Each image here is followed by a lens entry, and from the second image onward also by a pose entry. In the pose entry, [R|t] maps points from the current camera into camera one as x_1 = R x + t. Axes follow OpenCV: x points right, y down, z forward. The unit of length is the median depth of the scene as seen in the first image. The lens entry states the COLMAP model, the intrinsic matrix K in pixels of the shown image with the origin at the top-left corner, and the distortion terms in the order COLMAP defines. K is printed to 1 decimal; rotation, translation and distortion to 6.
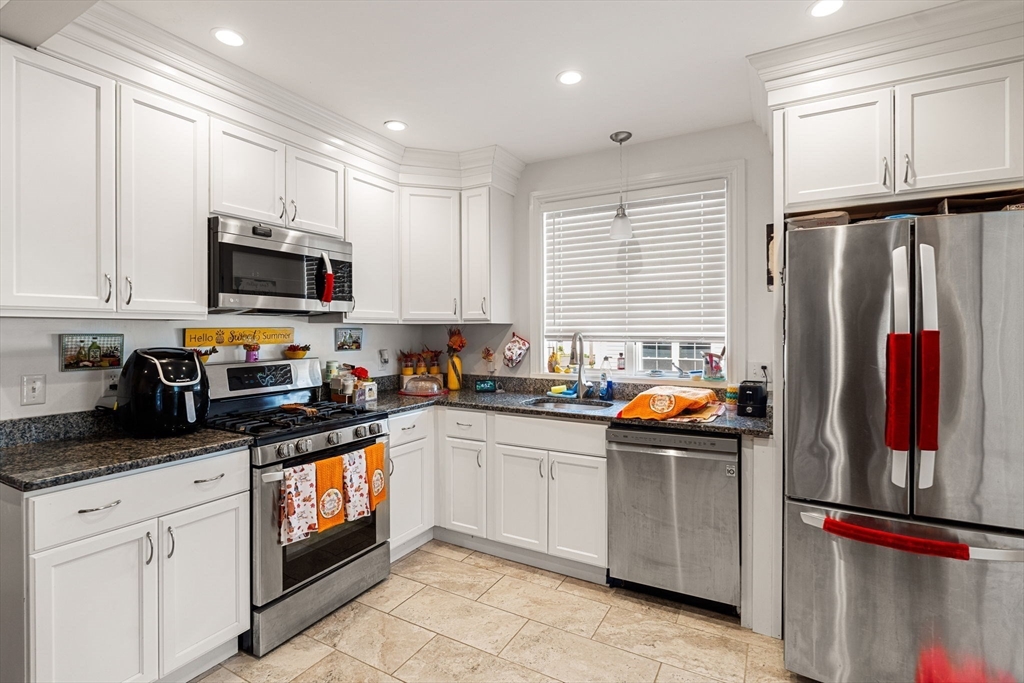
lens RADIAL K [[484.8, 0, 507.9], [0, 484.8, 330.9], [0, 0, 1]] dist [-0.001365, -0.000595]
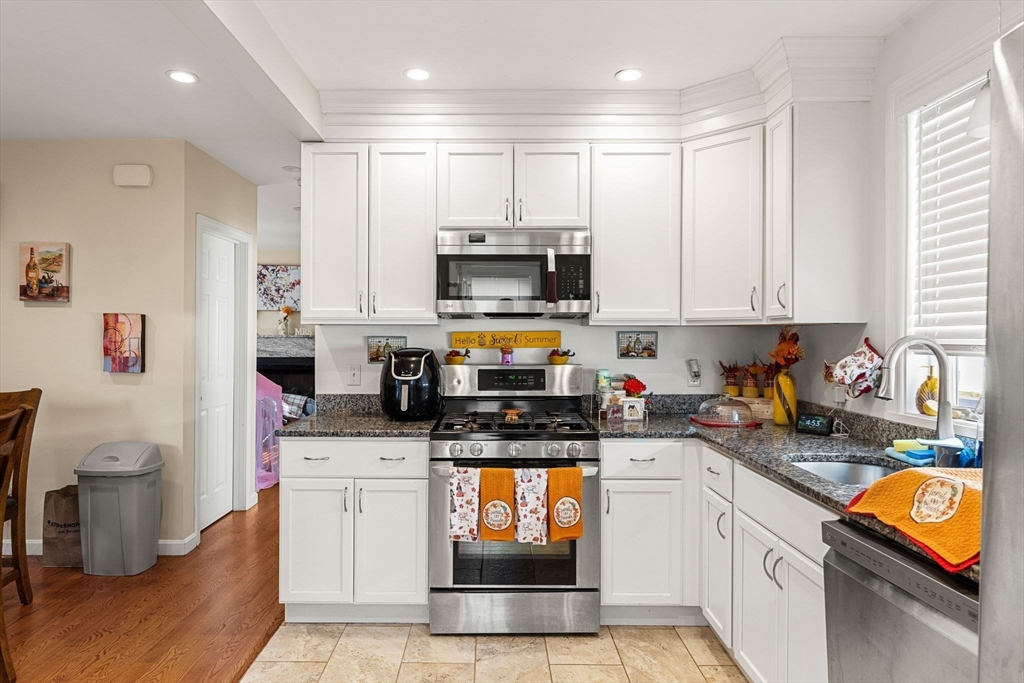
lens RADIAL K [[608.8, 0, 492.7], [0, 608.8, 337.0], [0, 0, 1]] dist [-0.004729, 0.002564]
pose [[0.492356, 0.004576, -0.870382, 0.552615], [-0.003203, 0.999989, 0.003446, 0.001392], [0.870388, 0.001092, 0.492366, 0.334020]]
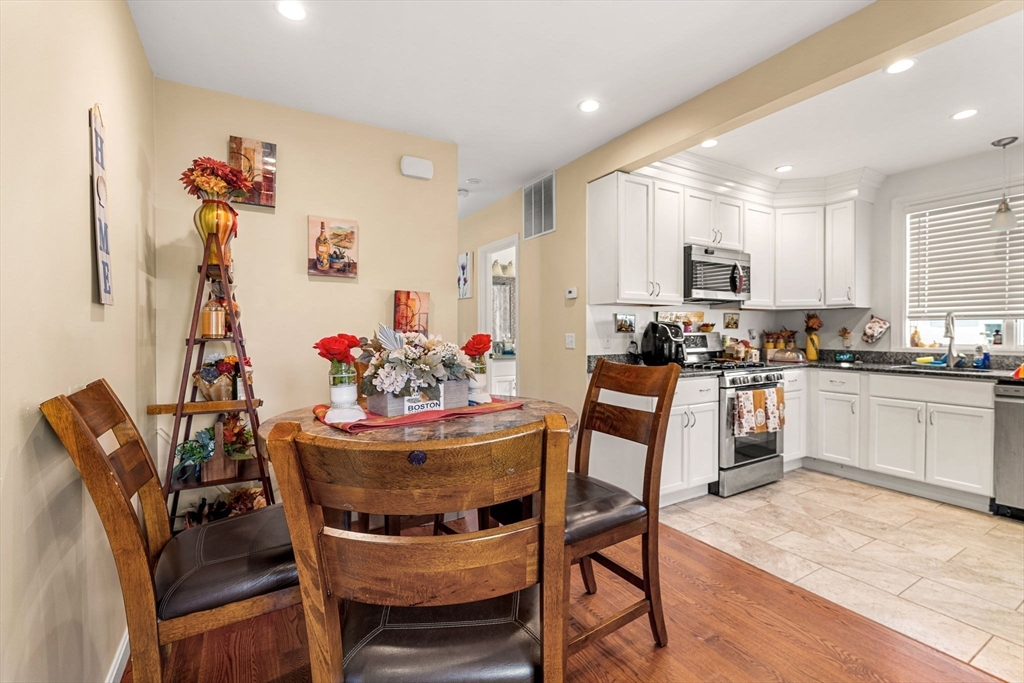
lens RADIAL K [[443.1, 0, 512.9], [0, 443.1, 338.3], [0, 0, 1]] dist [-0.007986, 0.000639]
pose [[0.865517, 0.007248, -0.500827, -0.282731], [0.001421, 0.999856, 0.016925, 0.055522], [0.500878, -0.015361, 0.865382, -0.556898]]
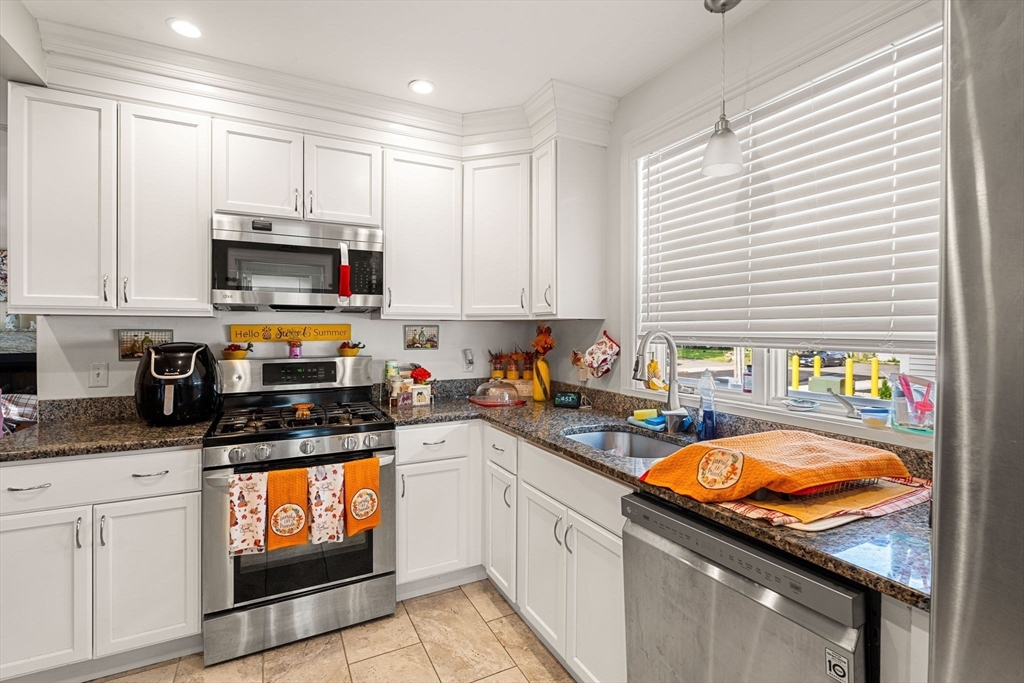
lens RADIAL K [[461.4, 0, 505.1], [0, 461.4, 332.3], [0, 0, 1]] dist [-0.006135, 0.000770]
pose [[0.834107, 0.006536, -0.551563, 0.358665], [-0.004253, 0.999976, 0.005419, 0.002974], [0.551586, -0.002174, 0.834115, 0.425124]]
